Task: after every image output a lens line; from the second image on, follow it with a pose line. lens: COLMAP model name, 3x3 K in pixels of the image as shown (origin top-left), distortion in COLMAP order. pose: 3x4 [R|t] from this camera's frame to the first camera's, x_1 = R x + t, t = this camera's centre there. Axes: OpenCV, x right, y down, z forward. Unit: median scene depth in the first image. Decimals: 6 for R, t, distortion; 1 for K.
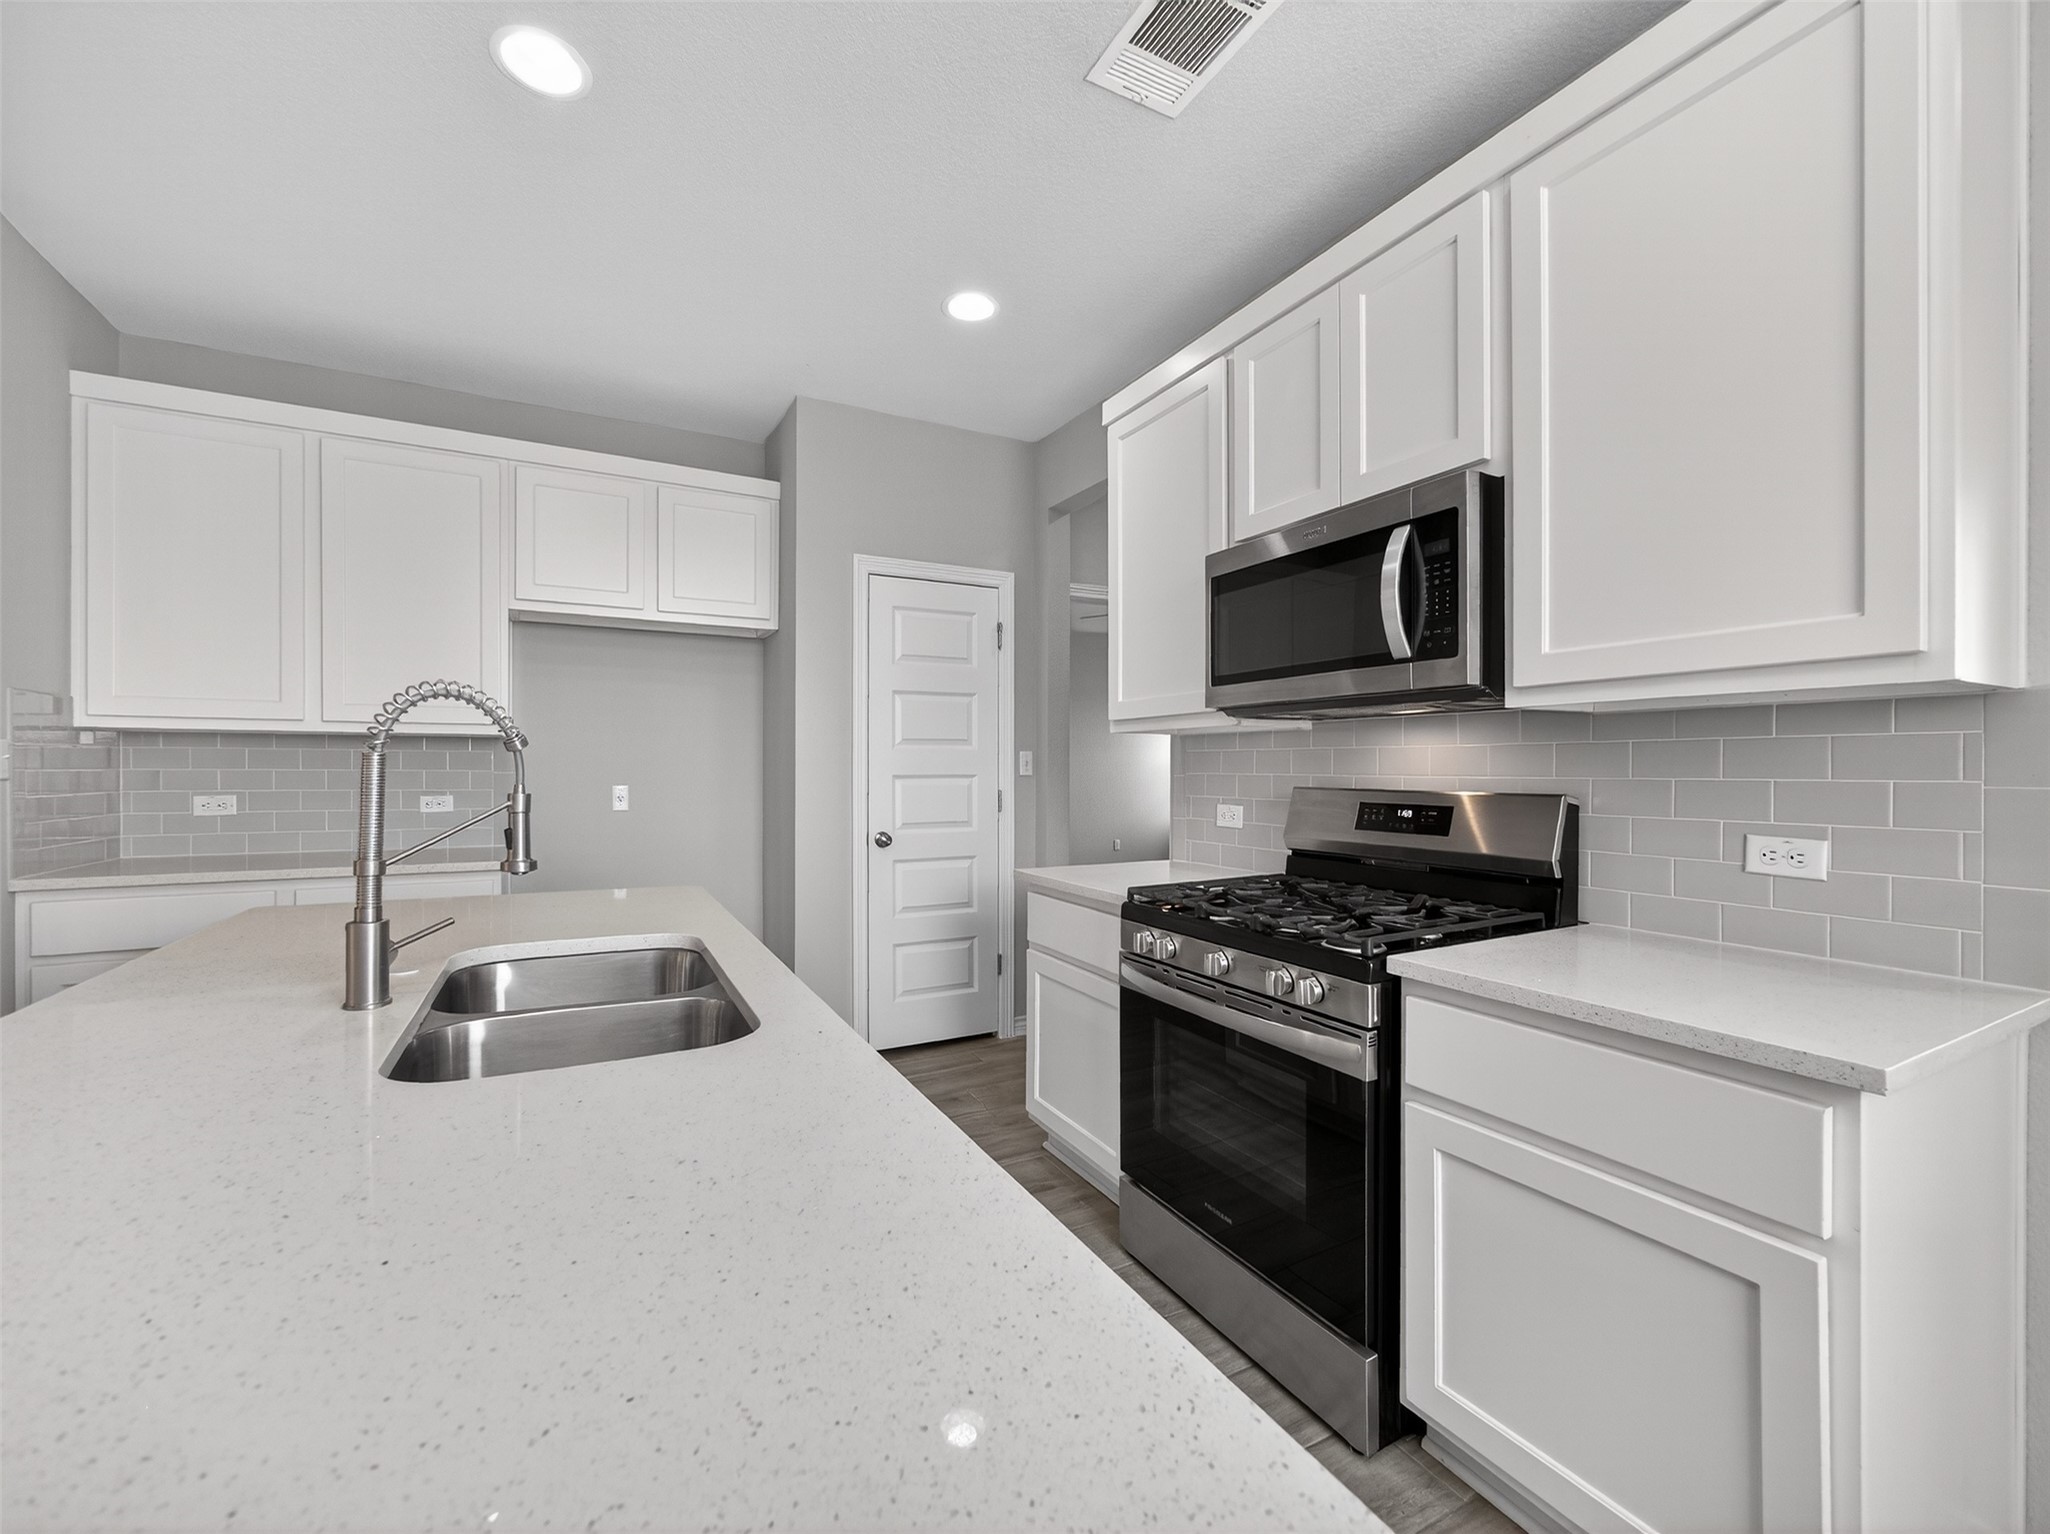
lens RADIAL K [[829.0, 0, 1030.4], [0, 829.0, 766.6], [0, 0, 1]] dist [-0.012452, 0.001324]
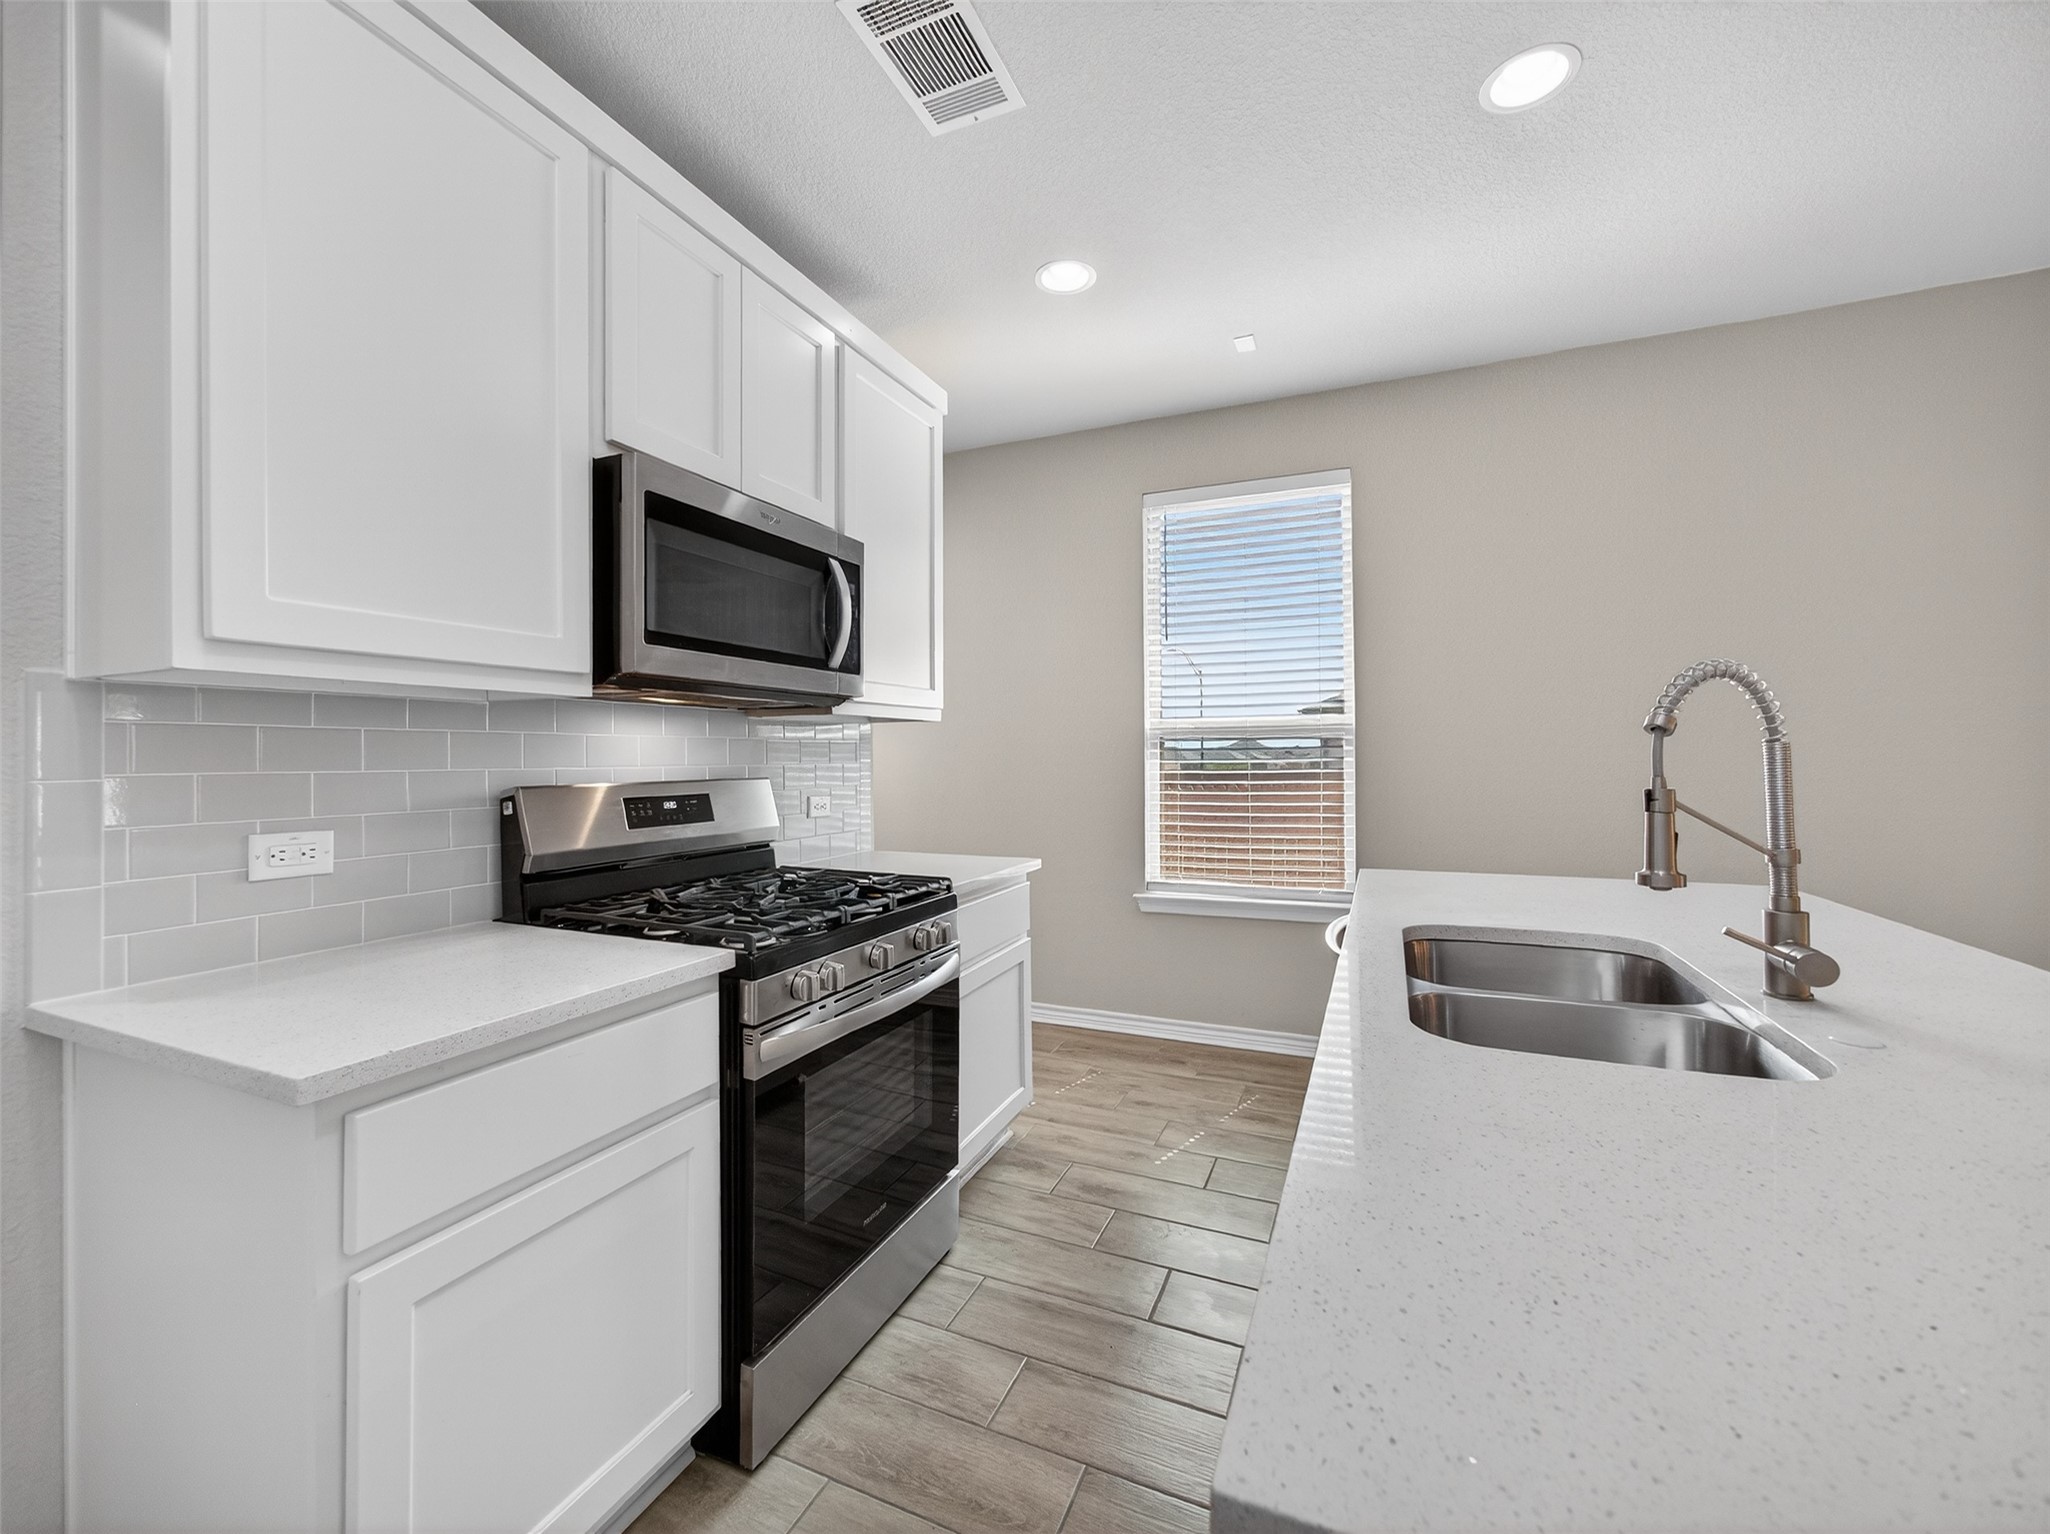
lens RADIAL K [[829.0, 0, 1033.2], [0, 829.0, 757.4], [0, 0, 1]] dist [-0.012452, 0.001324]
pose [[-0.616075, -0.002638, 0.787683, -0.464868], [-0.001337, 0.999996, 0.002303, -0.002017], [-0.787686, 0.000366, -0.616076, 1.010974]]
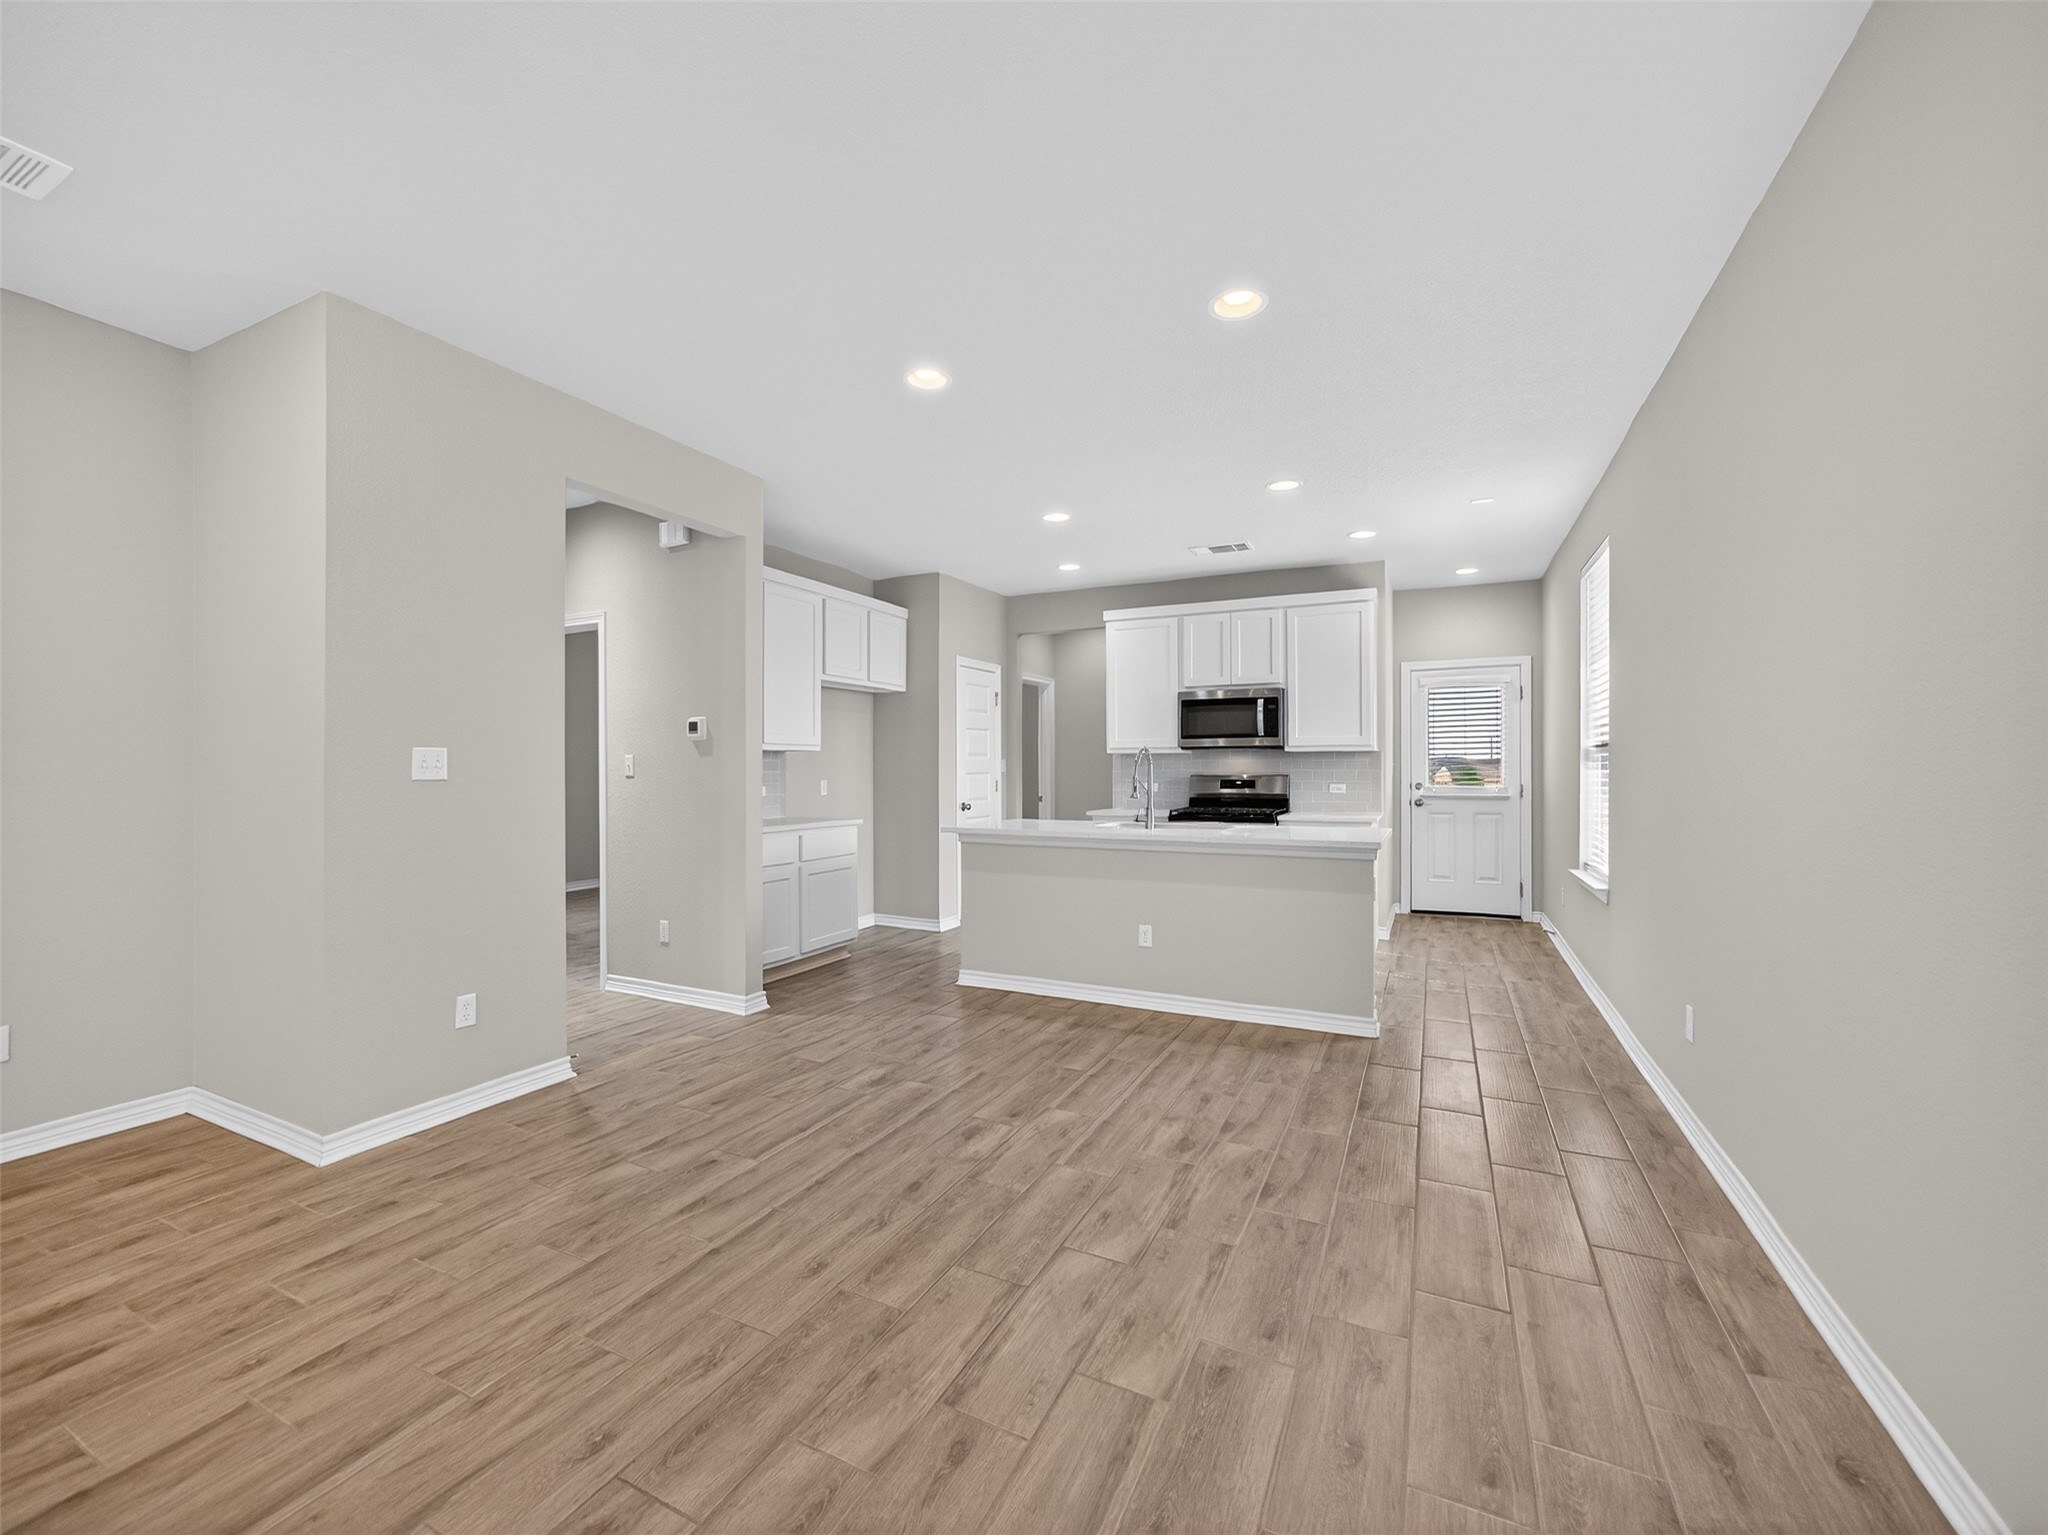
lens RADIAL K [[828.2, 0, 1028.6], [0, 828.2, 771.0], [0, 0, 1]] dist [-0.012452, 0.001324]
pose [[0.821267, -0.002809, 0.570538, -1.582622], [0.002229, 0.999996, 0.001714, 0.006096], [-0.570540, -0.000136, 0.821270, -0.886034]]
